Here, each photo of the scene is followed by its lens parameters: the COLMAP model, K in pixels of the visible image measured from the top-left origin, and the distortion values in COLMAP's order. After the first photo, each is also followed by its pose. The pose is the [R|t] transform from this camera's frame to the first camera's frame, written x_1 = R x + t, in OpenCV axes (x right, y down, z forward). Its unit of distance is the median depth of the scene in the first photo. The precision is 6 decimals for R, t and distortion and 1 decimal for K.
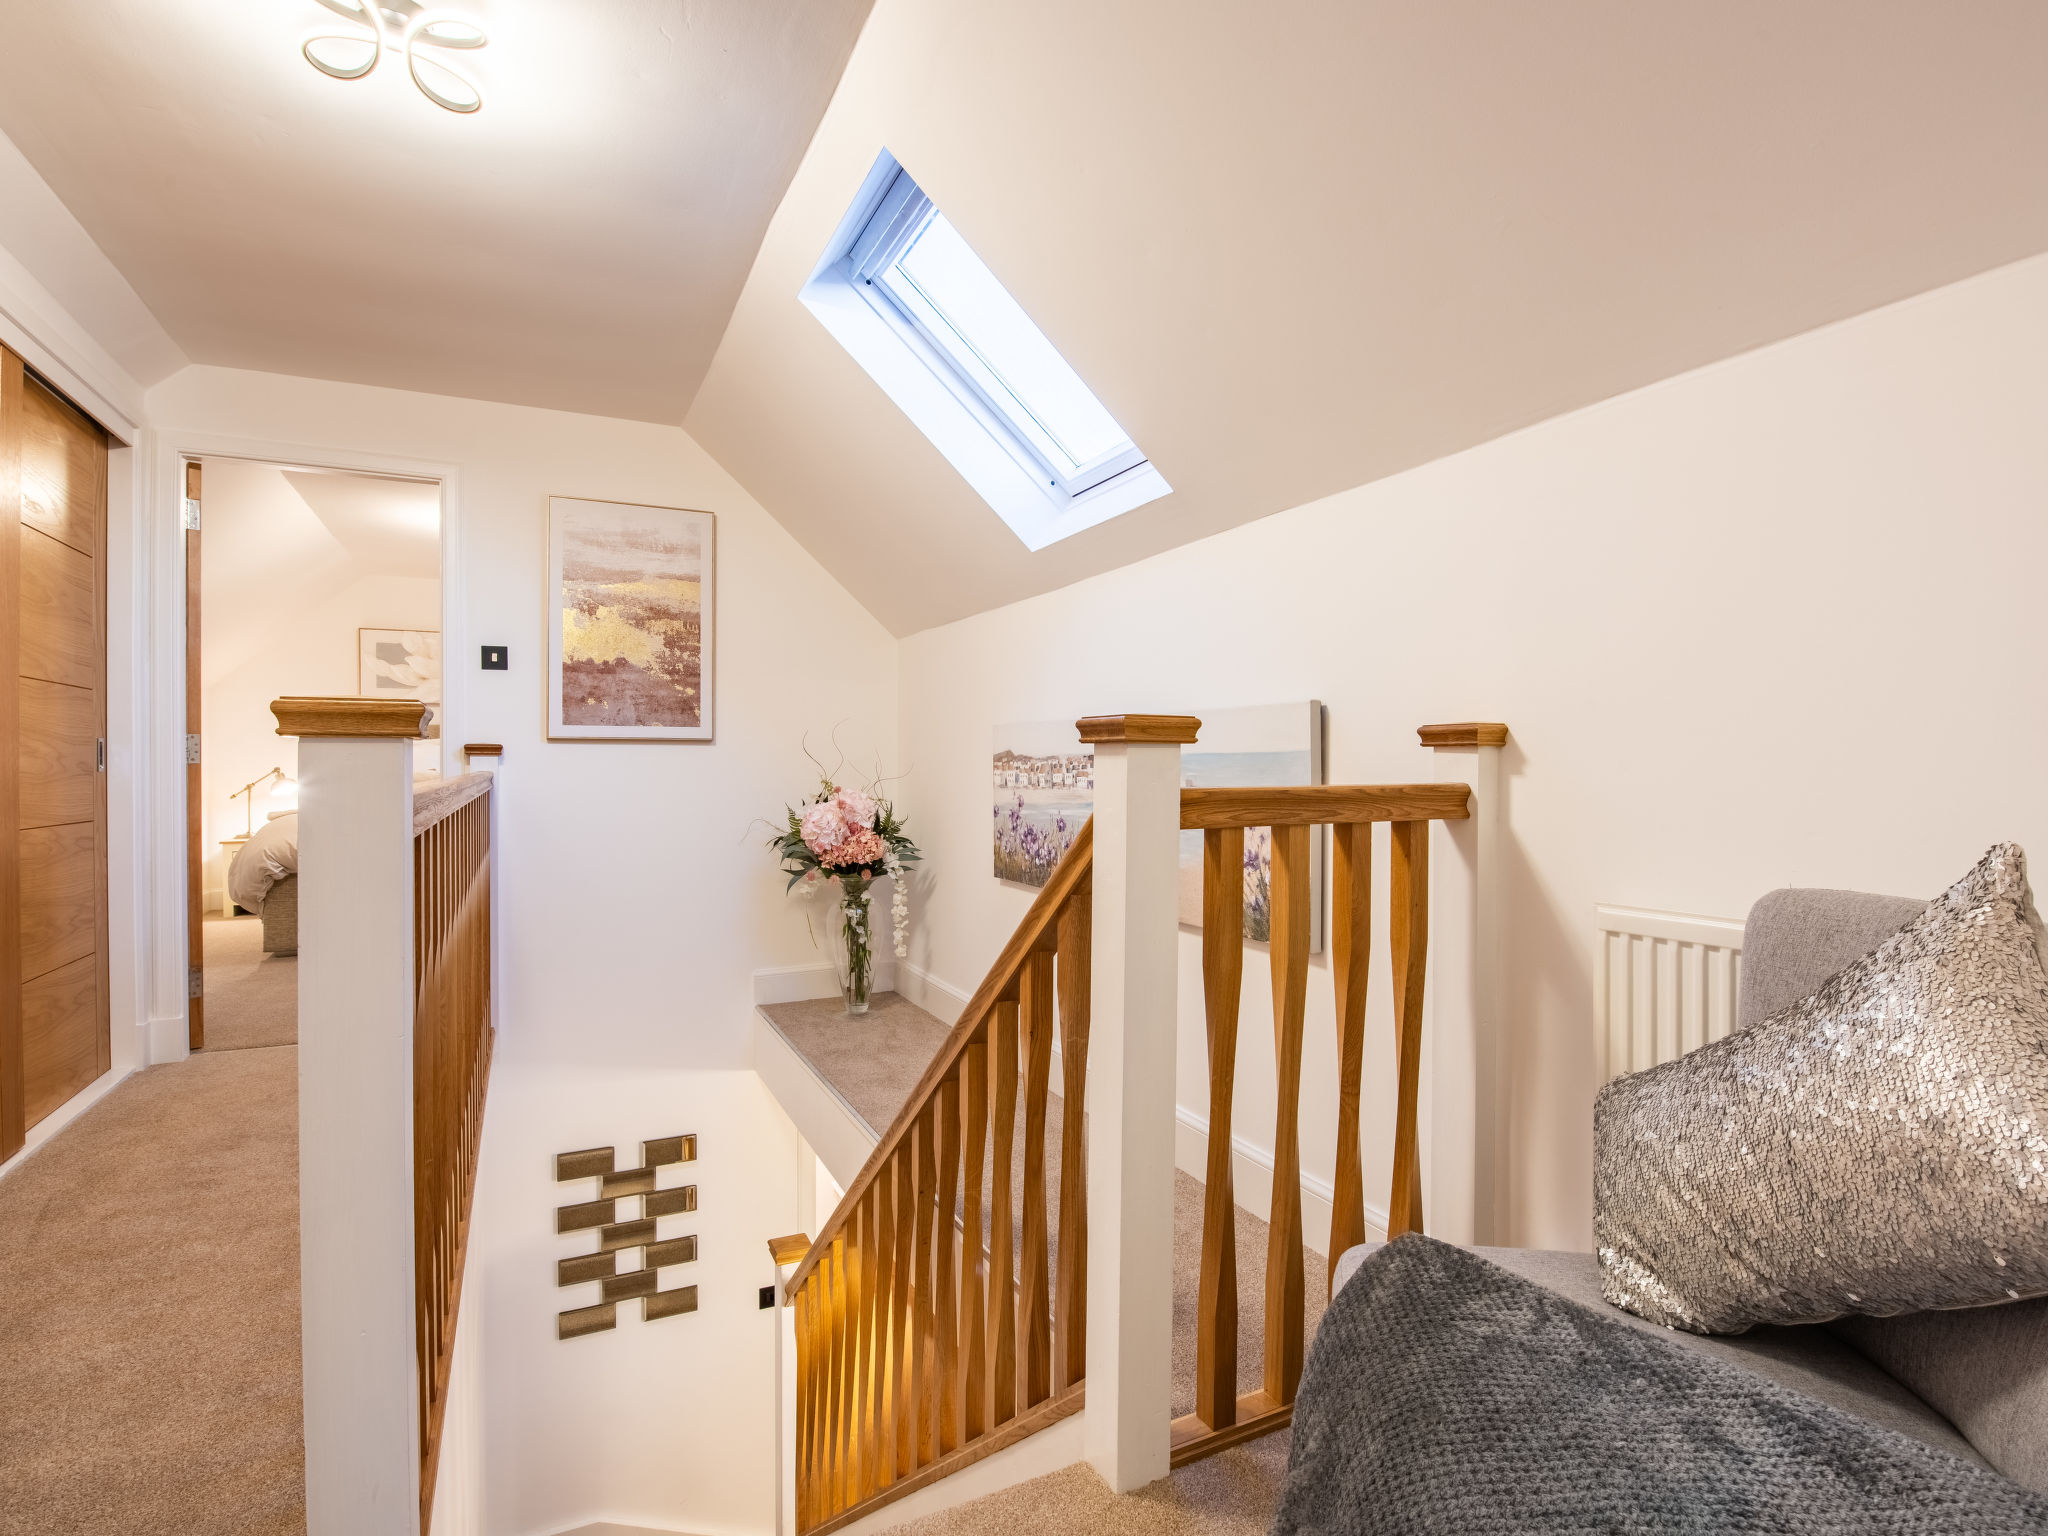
lens RADIAL K [[1012.5, 0, 1017.9], [0, 1012.5, 766.8], [0, 0, 1]] dist [-0.008459, -0.004370]
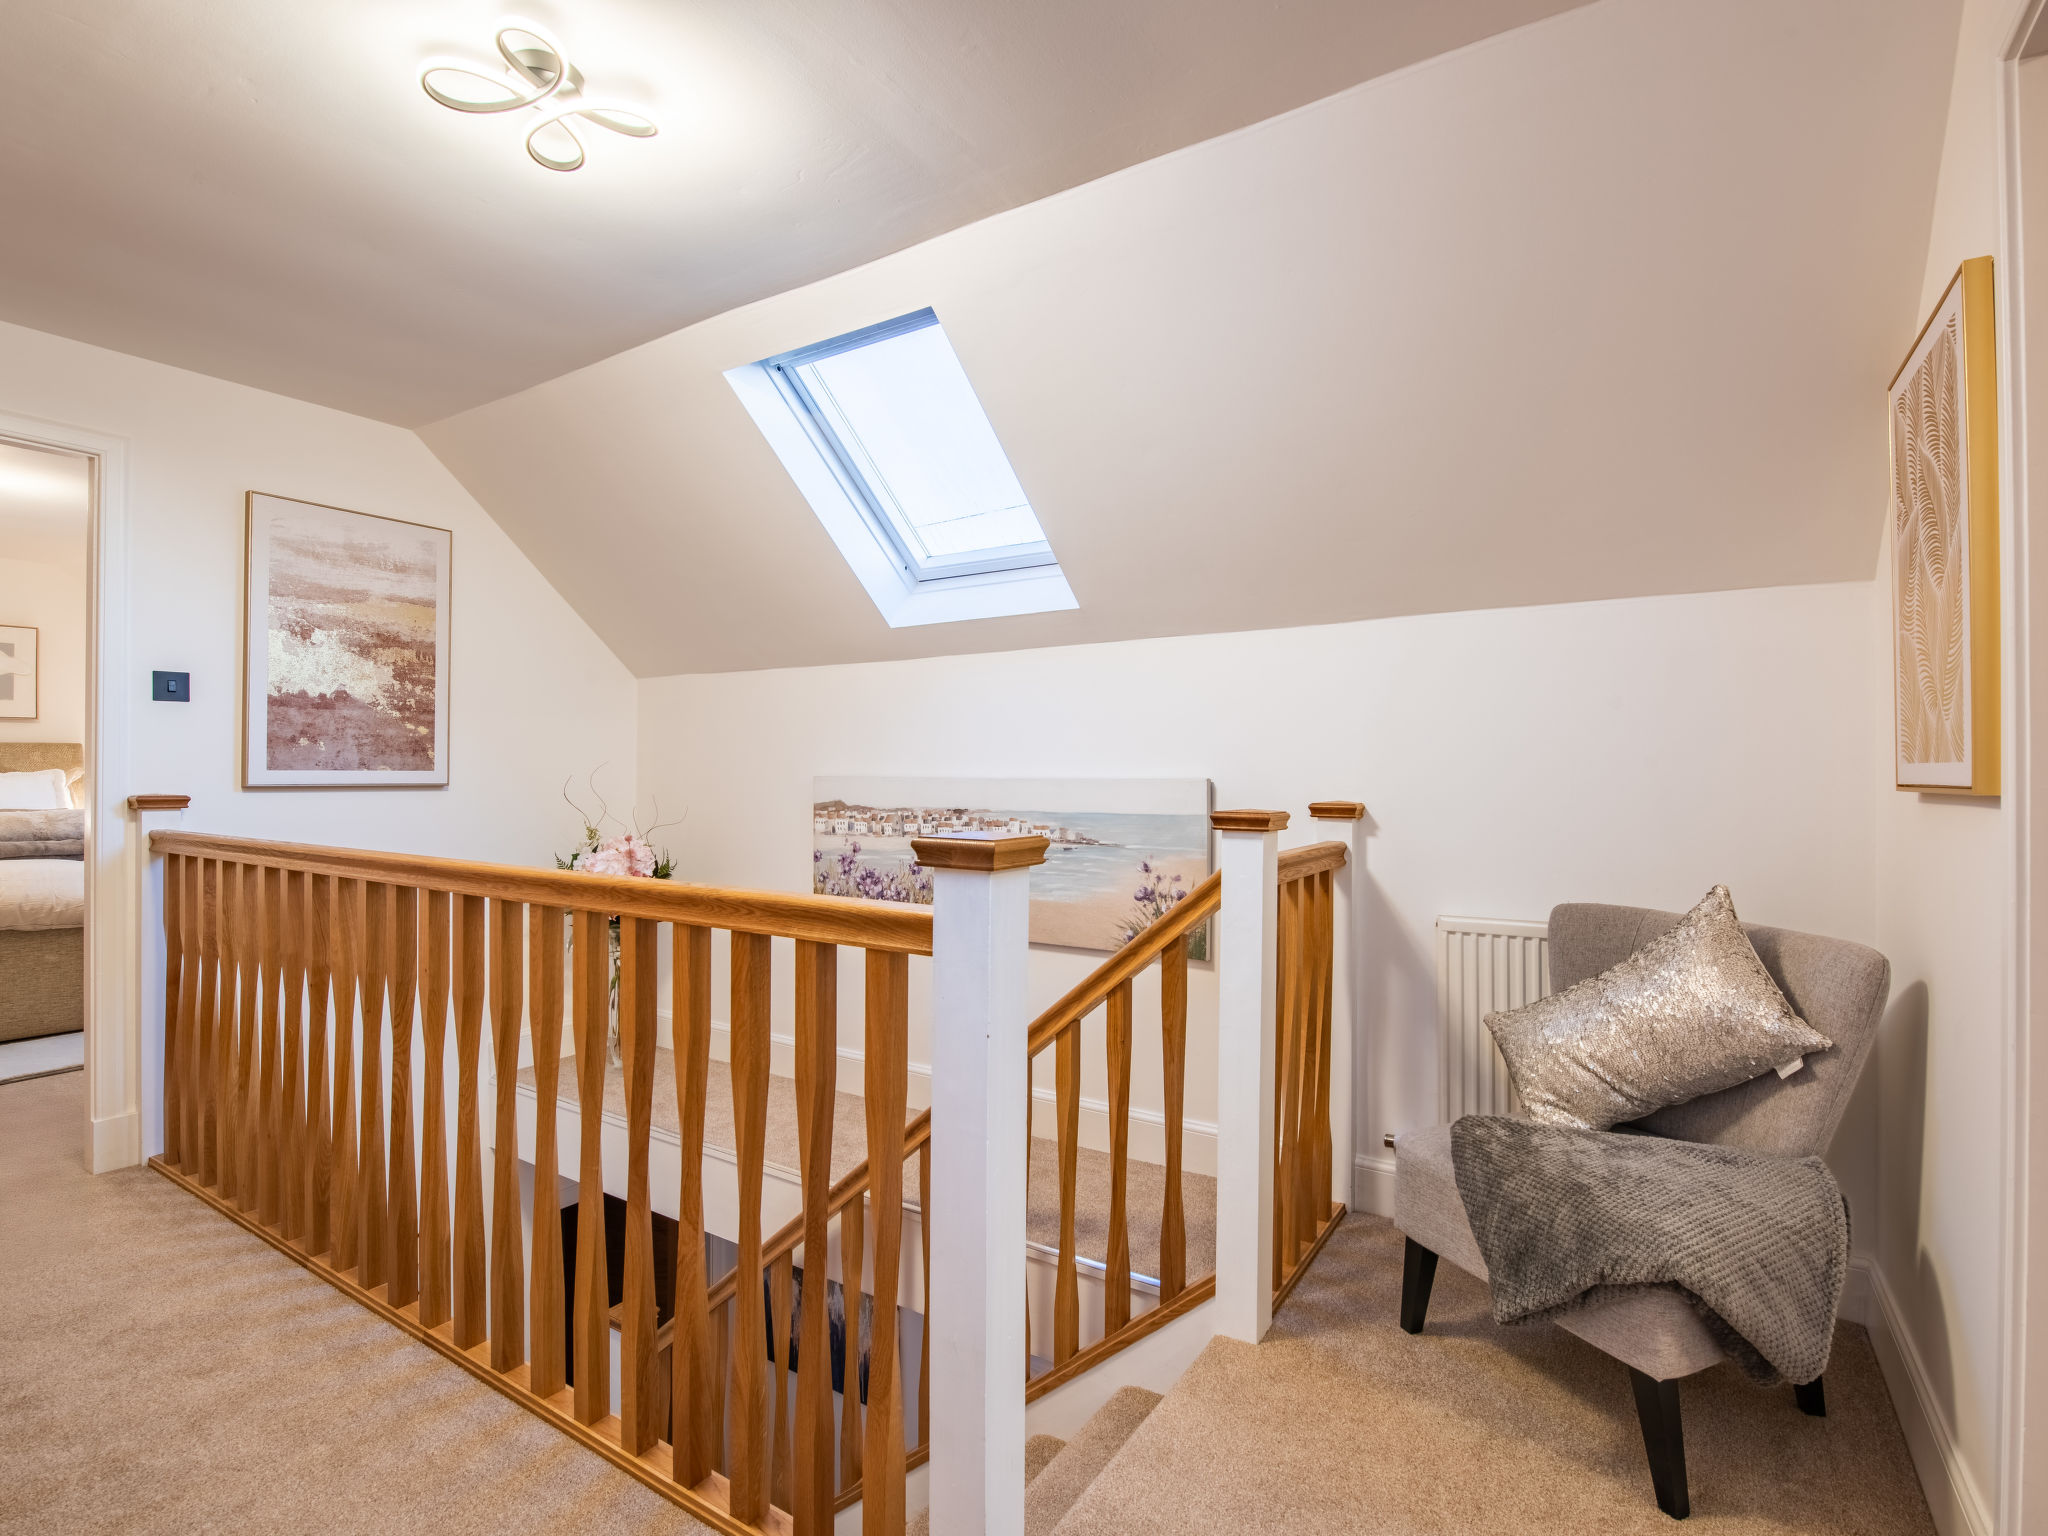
lens RADIAL K [[1012.5, 0, 1021.9], [0, 1012.5, 765.3], [0, 0, 1]] dist [-0.008459, -0.004370]
pose [[0.849470, 0.004626, 0.527617, -0.359425], [-0.001416, 0.999978, -0.006488, -0.040799], [-0.527635, 0.004765, 0.849458, -0.026656]]
